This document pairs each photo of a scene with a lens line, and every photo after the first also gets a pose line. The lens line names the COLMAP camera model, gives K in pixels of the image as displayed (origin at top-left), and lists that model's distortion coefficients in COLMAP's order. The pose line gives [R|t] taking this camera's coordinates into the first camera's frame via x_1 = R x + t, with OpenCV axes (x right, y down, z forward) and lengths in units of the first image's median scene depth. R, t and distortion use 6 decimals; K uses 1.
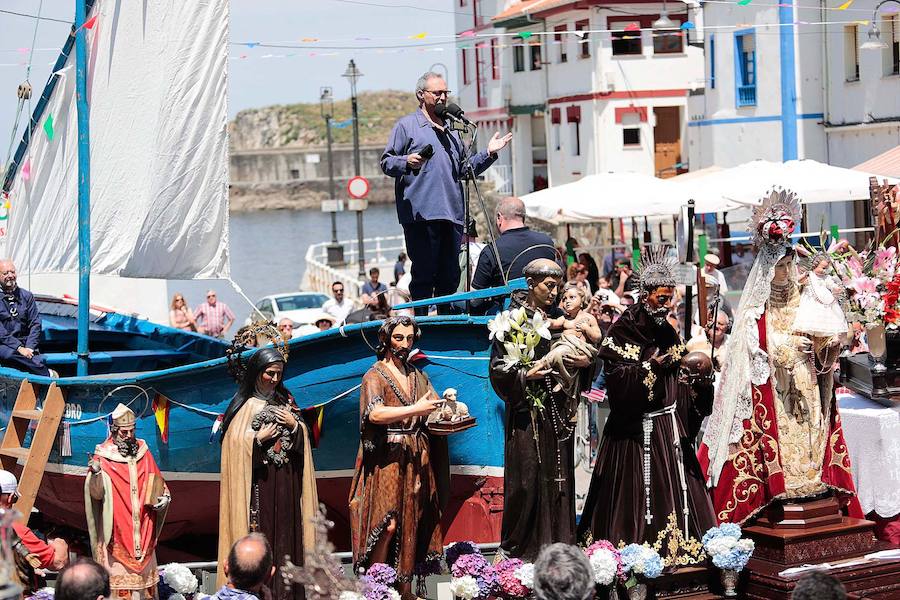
lens RADIAL K [[1824.3, 0, 450.0], [0, 1824.3, 300.0], [0, 0, 1]] dist [0.025016, 0.217148]
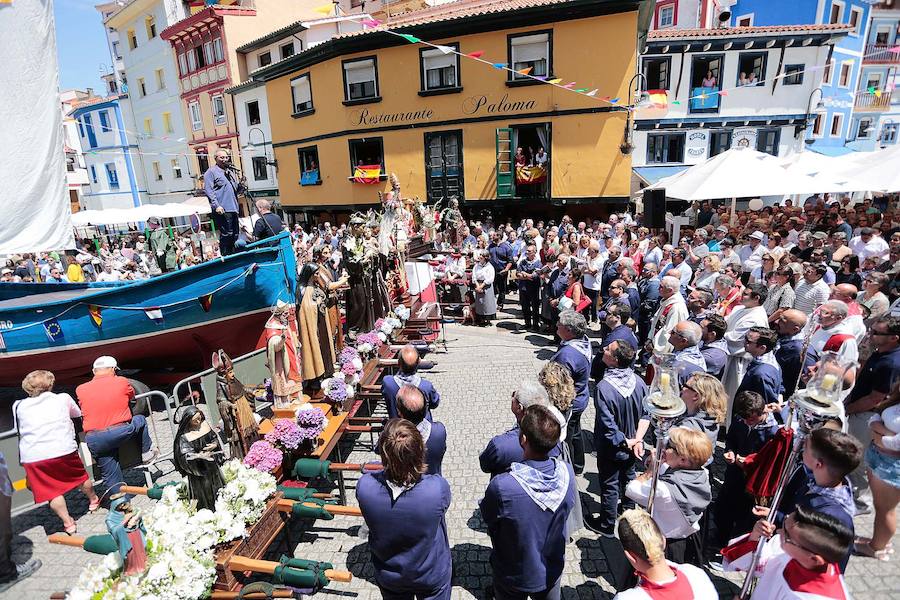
lens RADIAL K [[435.1, 0, 450.0], [0, 435.1, 300.0], [0, 0, 1]] dist [-0.060842, 0.021883]
pose [[0.604301, -0.189083, 0.773995, -0.298423], [0.081639, 0.981014, 0.175916, -0.003915], [-0.792563, -0.043118, 0.608264, 0.428026]]
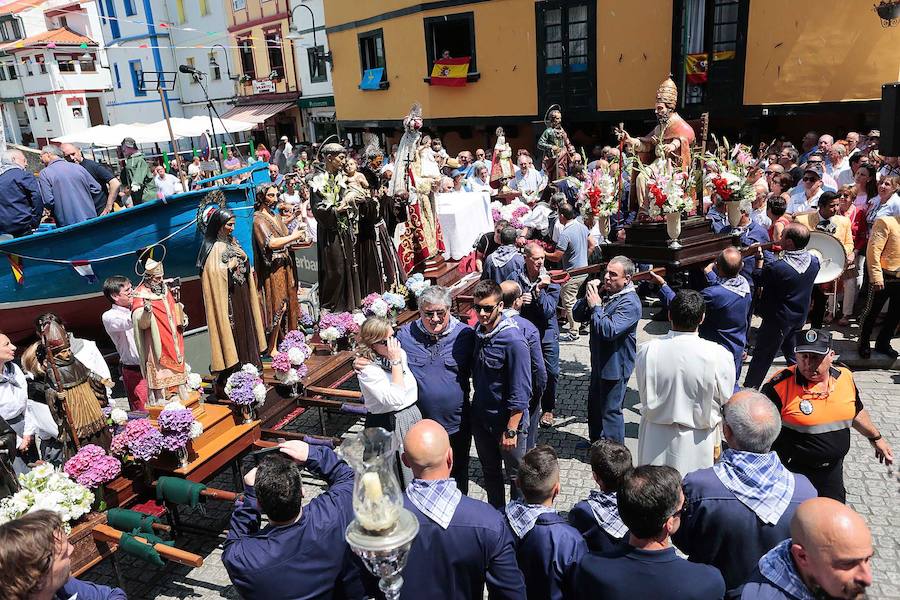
lens RADIAL K [[670.7, 0, 450.0], [0, 670.7, 300.0], [0, 0, 1]] dist [-0.000435, 0.013139]
pose [[0.796057, -0.184006, 0.576572, -0.212773], [0.077808, 0.975872, 0.204010, 0.001591], [-0.600200, -0.117541, 0.791166, 0.332728]]
